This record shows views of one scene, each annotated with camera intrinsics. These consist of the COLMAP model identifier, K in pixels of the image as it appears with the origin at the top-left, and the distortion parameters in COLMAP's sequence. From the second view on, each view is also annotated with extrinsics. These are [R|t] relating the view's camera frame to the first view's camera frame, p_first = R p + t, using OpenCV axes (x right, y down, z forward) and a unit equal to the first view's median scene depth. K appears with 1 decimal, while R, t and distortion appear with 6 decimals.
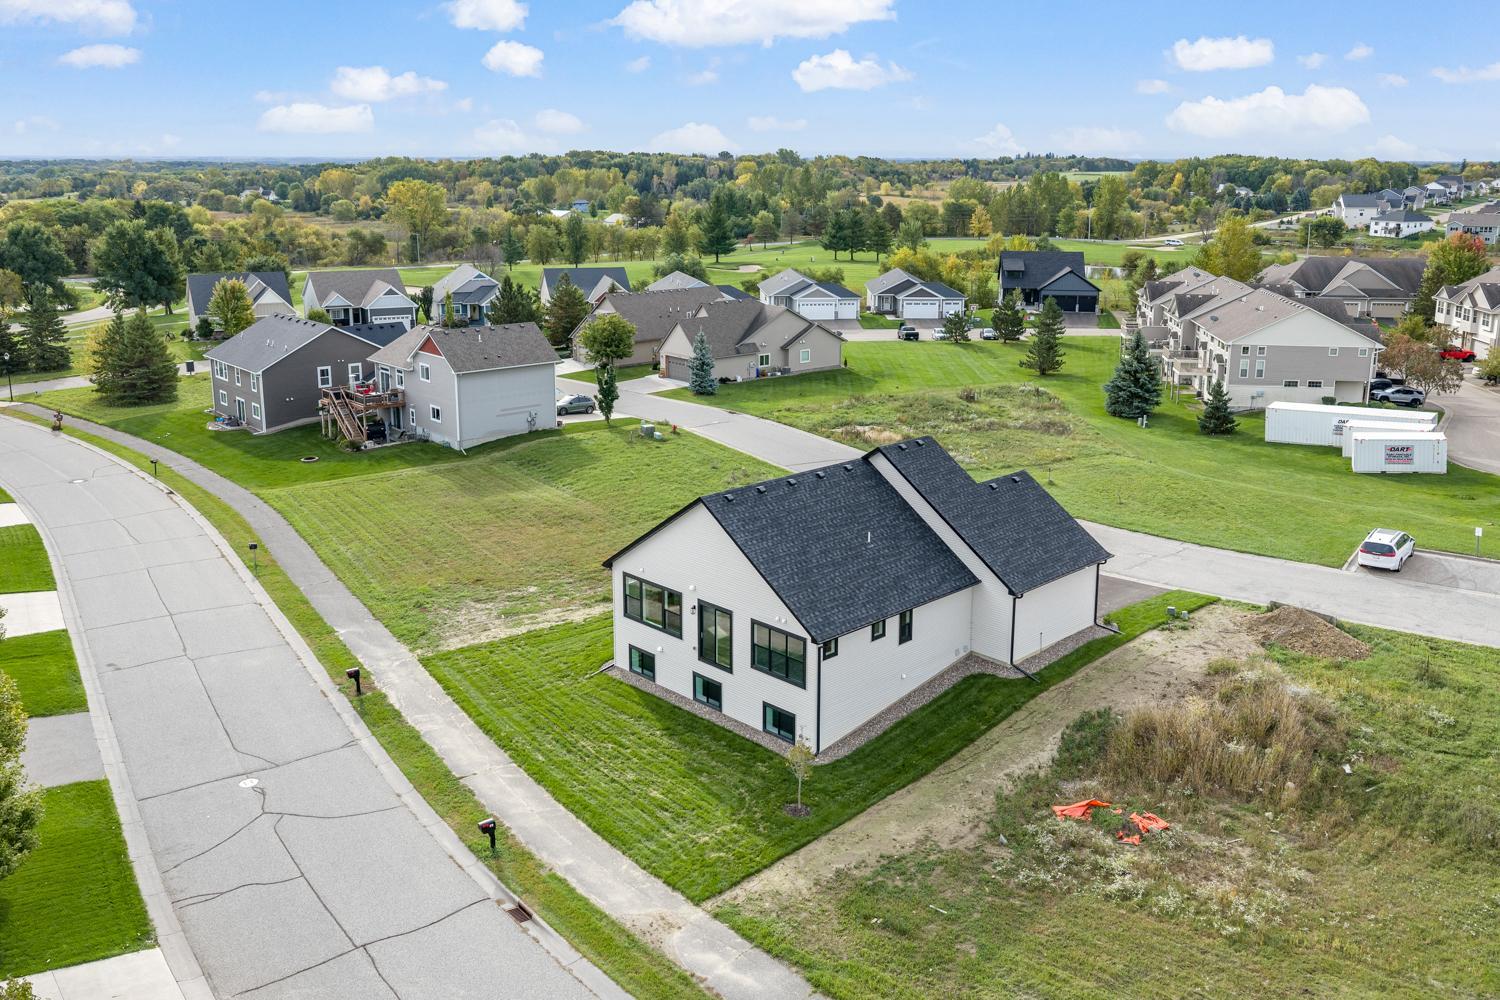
lens RADIAL K [[1261.8, 0, 745.3], [0, 1261.8, 488.3], [0, 0, 1]] dist [0.021587, -0.039267]
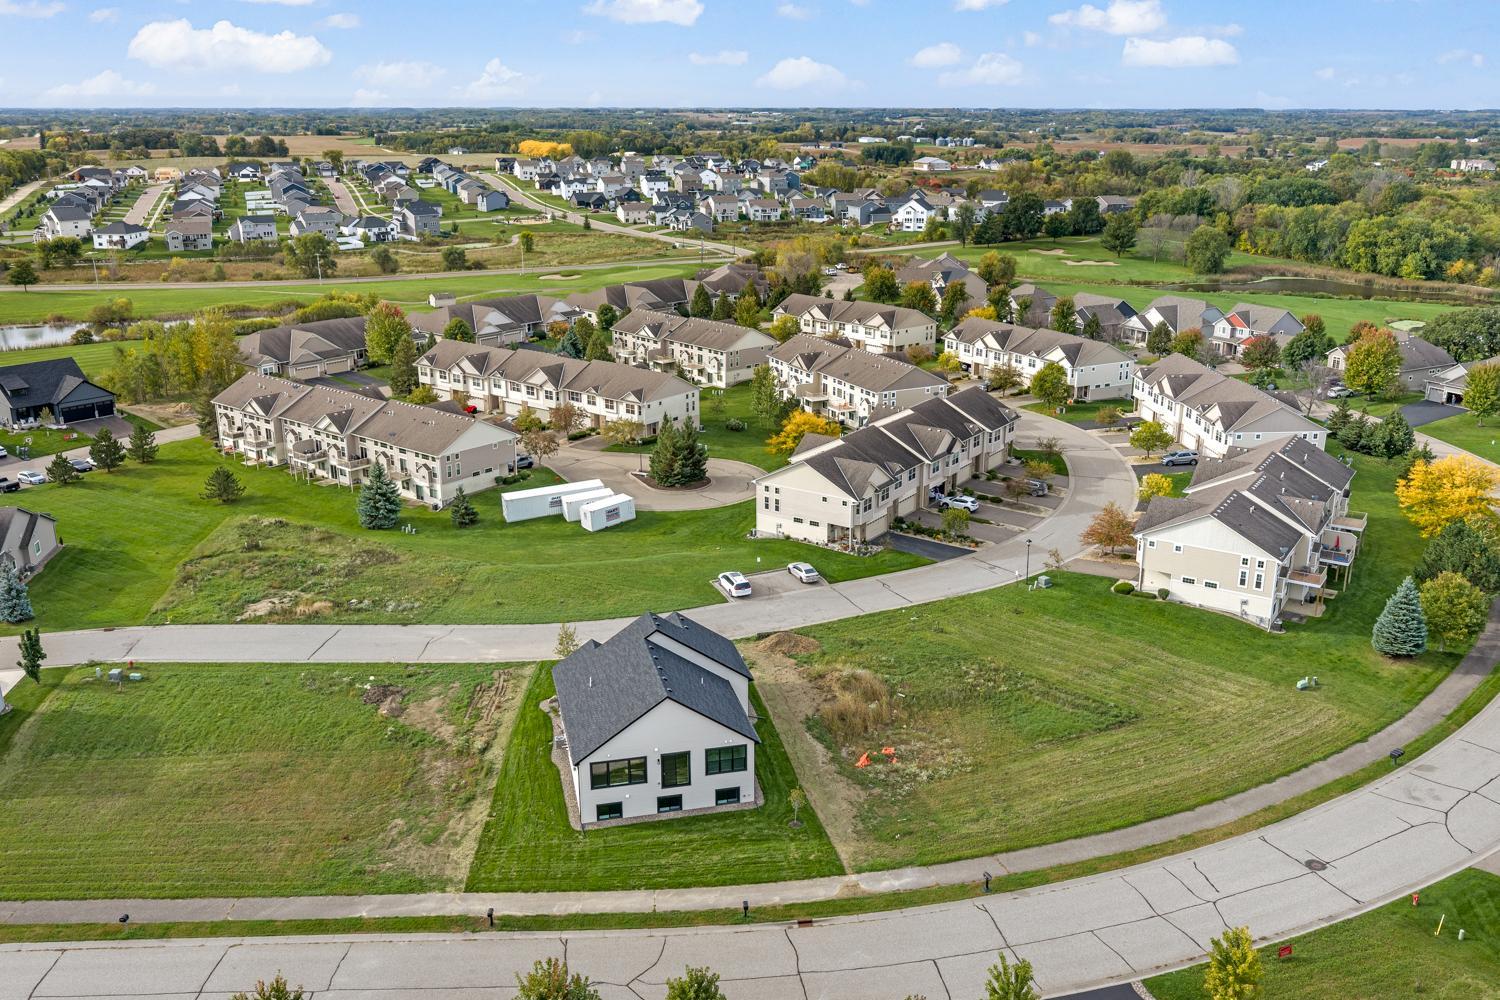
lens RADIAL K [[1261.8, 0, 749.1], [0, 1261.8, 496.3], [0, 0, 1]] dist [0.021587, -0.039267]
pose [[0.508005, -0.259419, 0.821361, -1.193039], [0.220055, 0.961012, 0.167424, -0.468140], [-0.832771, 0.095693, 0.545285, -0.048302]]
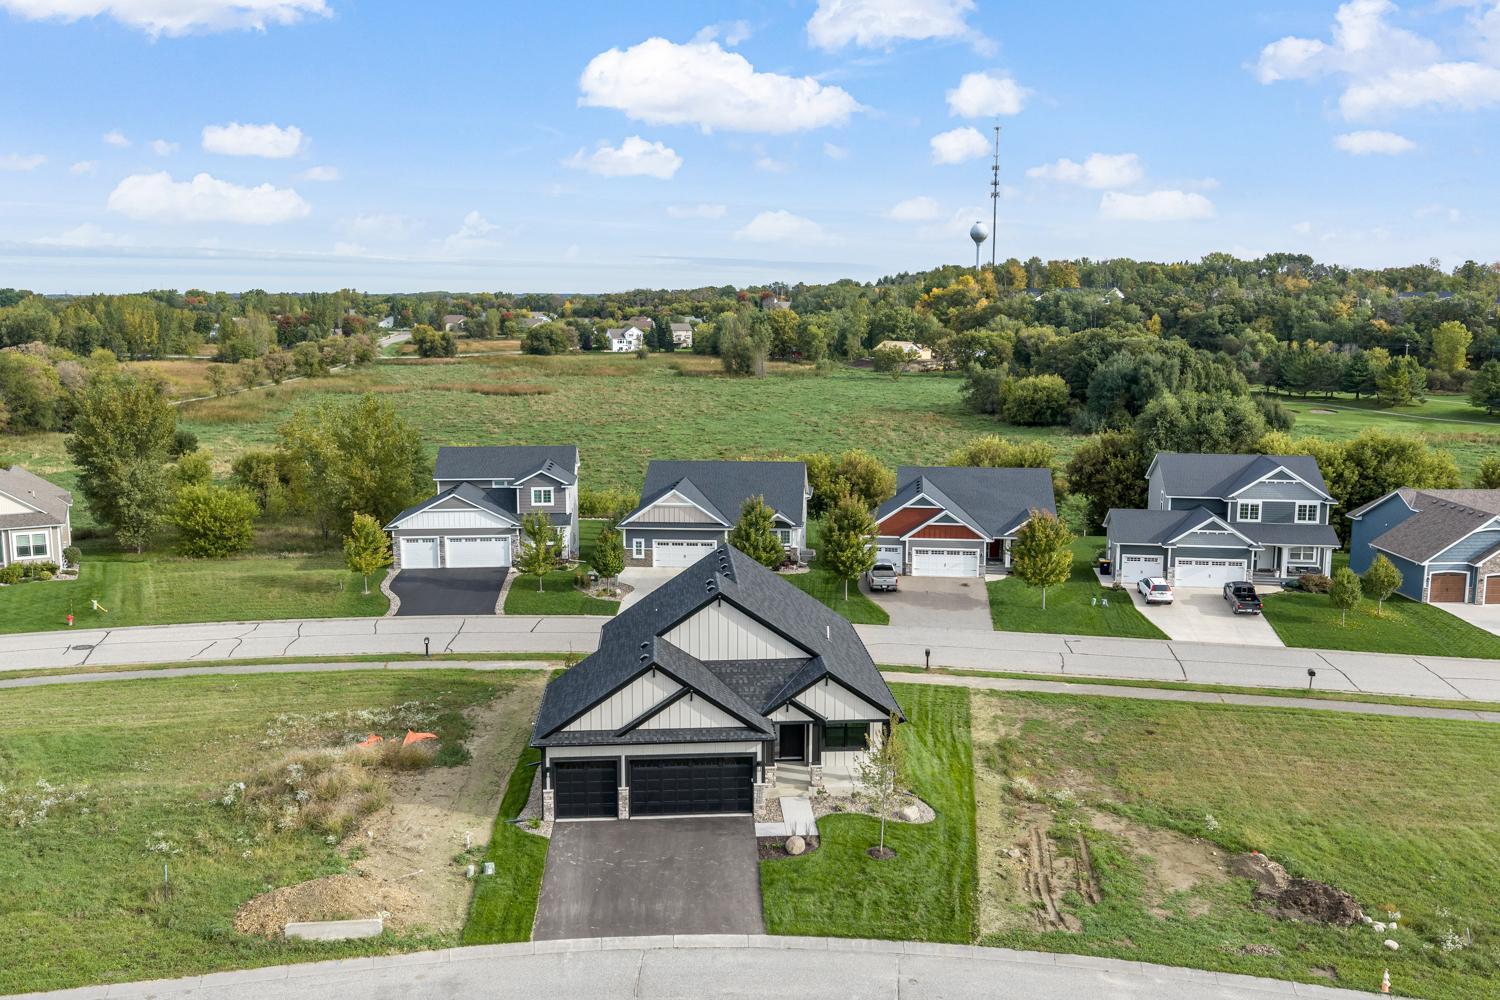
lens RADIAL K [[1261.8, 0, 758.3], [0, 1261.8, 481.7], [0, 0, 1]] dist [0.021587, -0.039267]
pose [[-0.639270, 0.110115, -0.761058, 0.853461], [-0.197999, 0.932755, 0.301272, -0.415745], [0.743055, 0.343283, -0.574479, 1.596154]]
